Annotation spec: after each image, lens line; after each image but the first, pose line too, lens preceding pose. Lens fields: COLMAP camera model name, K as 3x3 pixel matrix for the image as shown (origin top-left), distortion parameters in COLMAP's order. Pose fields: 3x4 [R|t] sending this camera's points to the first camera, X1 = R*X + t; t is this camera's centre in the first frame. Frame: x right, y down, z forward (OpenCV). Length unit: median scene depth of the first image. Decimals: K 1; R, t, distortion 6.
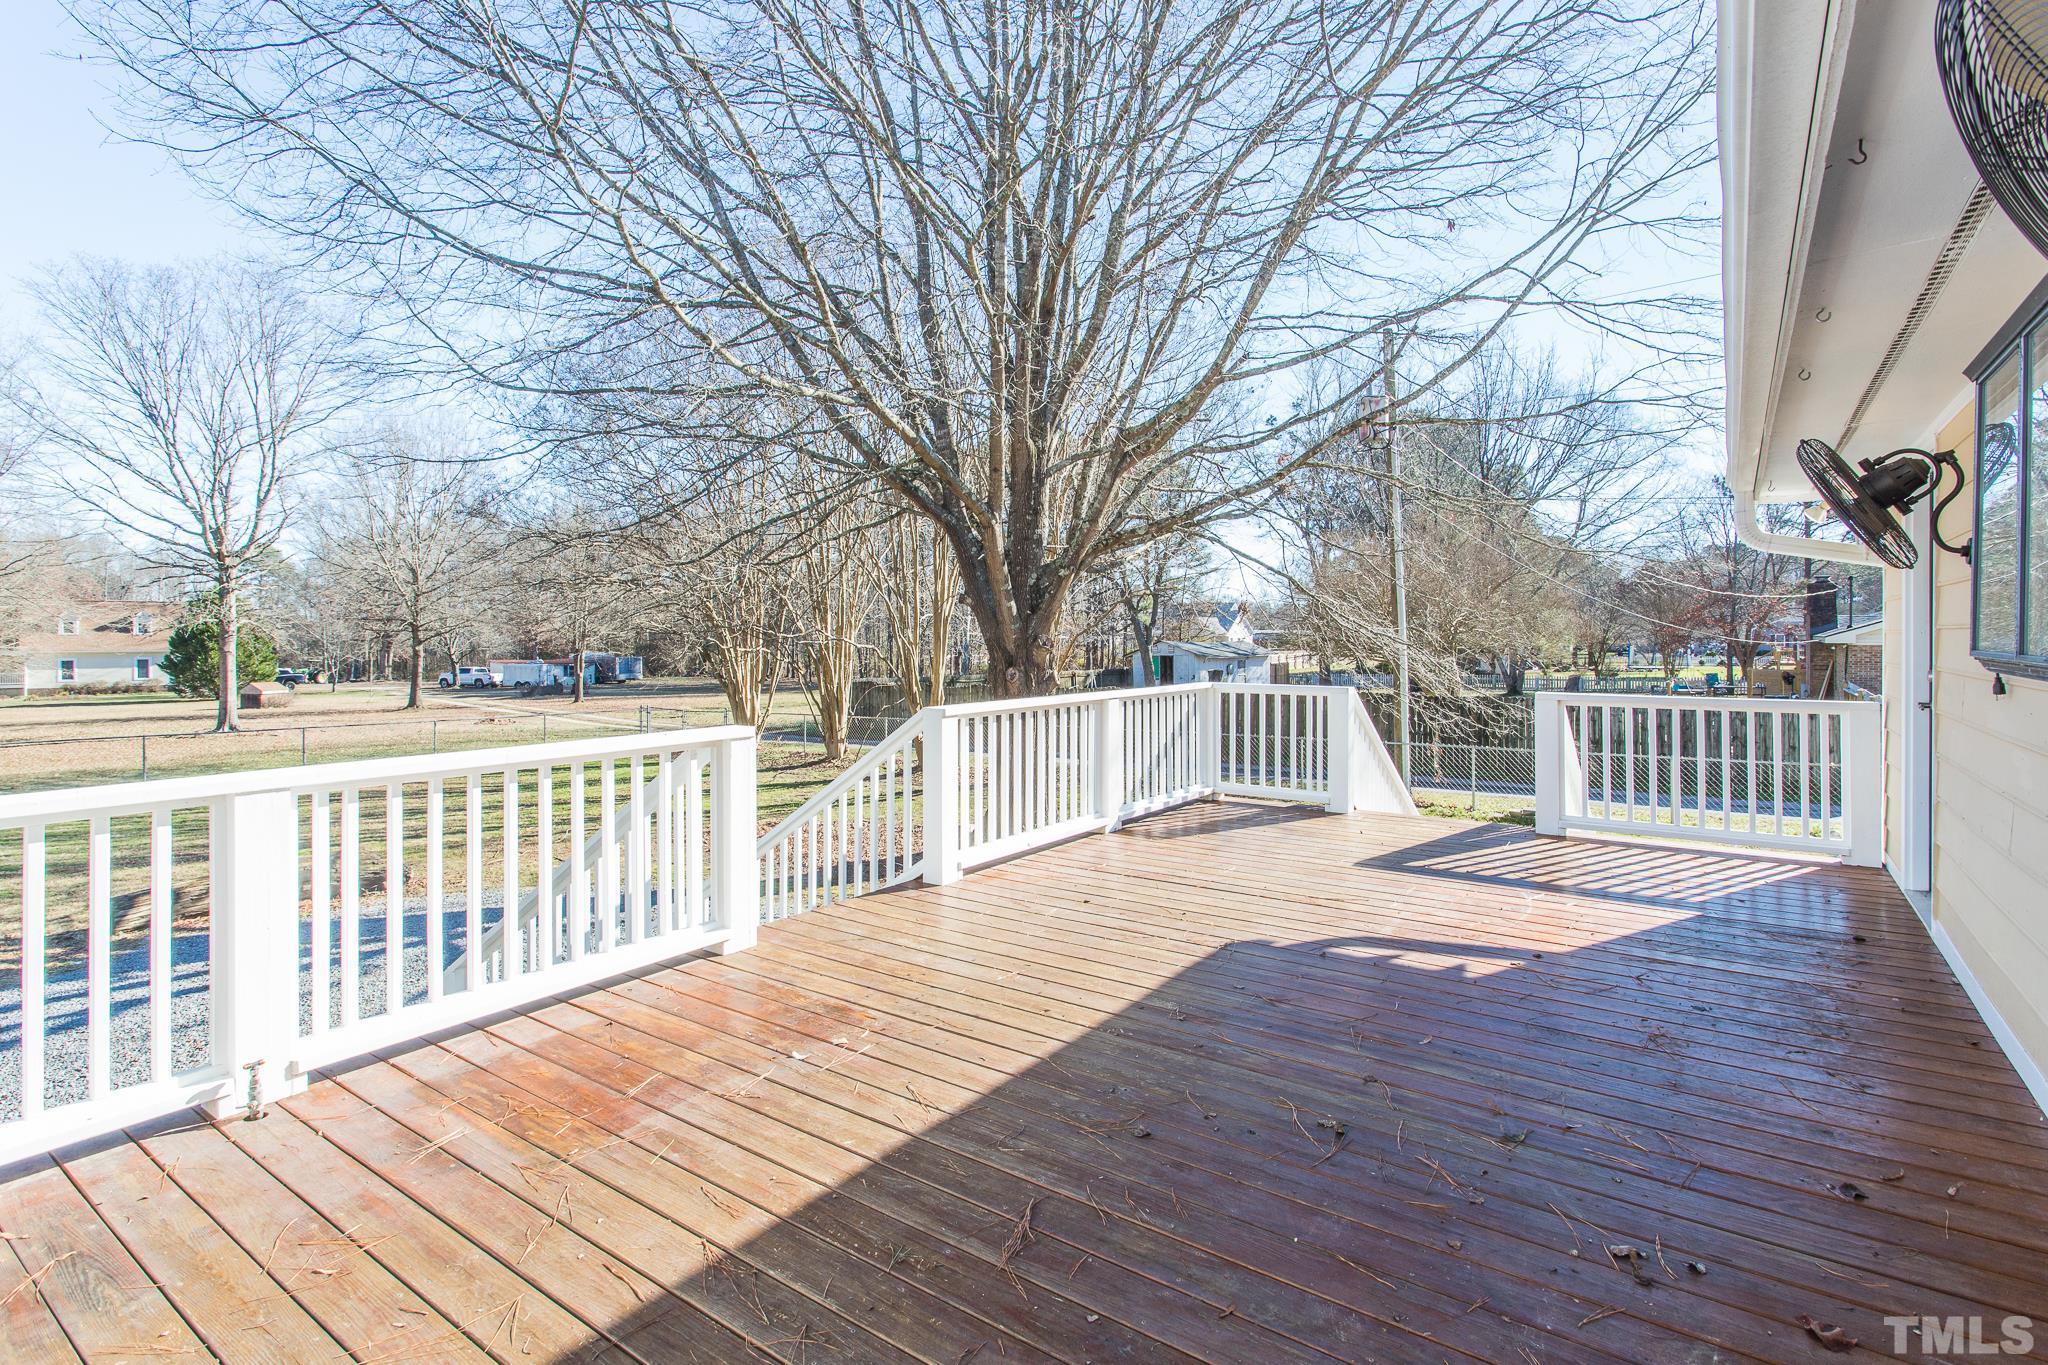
lens RADIAL K [[996.5, 0, 1018.5], [0, 996.5, 667.1], [0, 0, 1]] dist [0.001789, 0.000301]
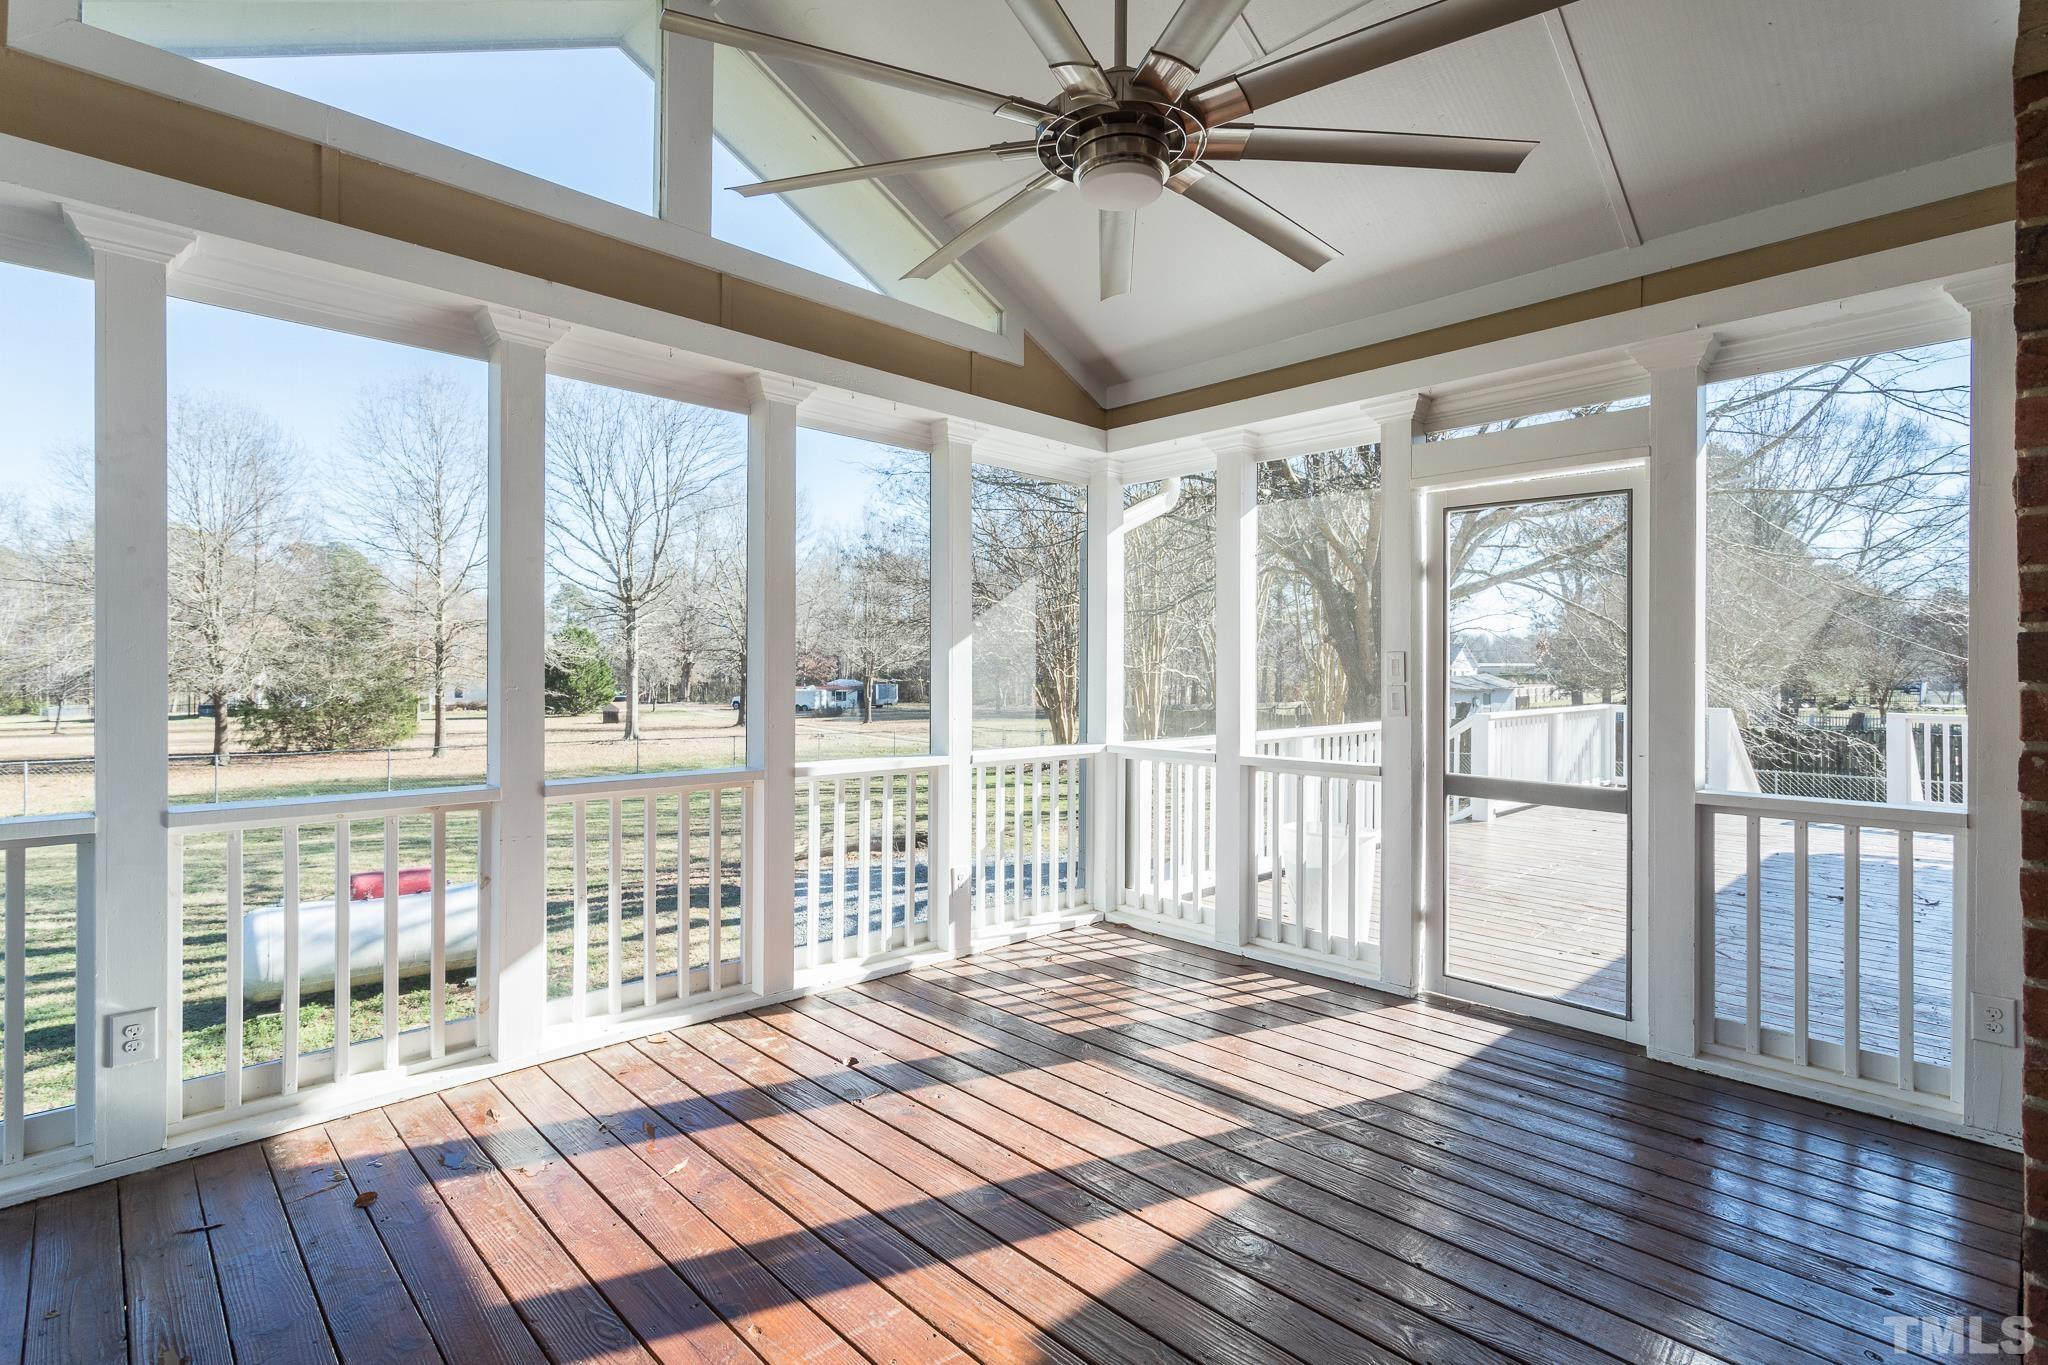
lens RADIAL K [[996.5, 0, 1018.5], [0, 996.5, 667.1], [0, 0, 1]] dist [0.001789, 0.000301]
pose [[0.983448, 0.006511, -0.181076, -0.090179], [-0.012050, 0.999492, -0.029507, 0.003551], [0.180792, 0.031200, 0.983026, -0.126468]]
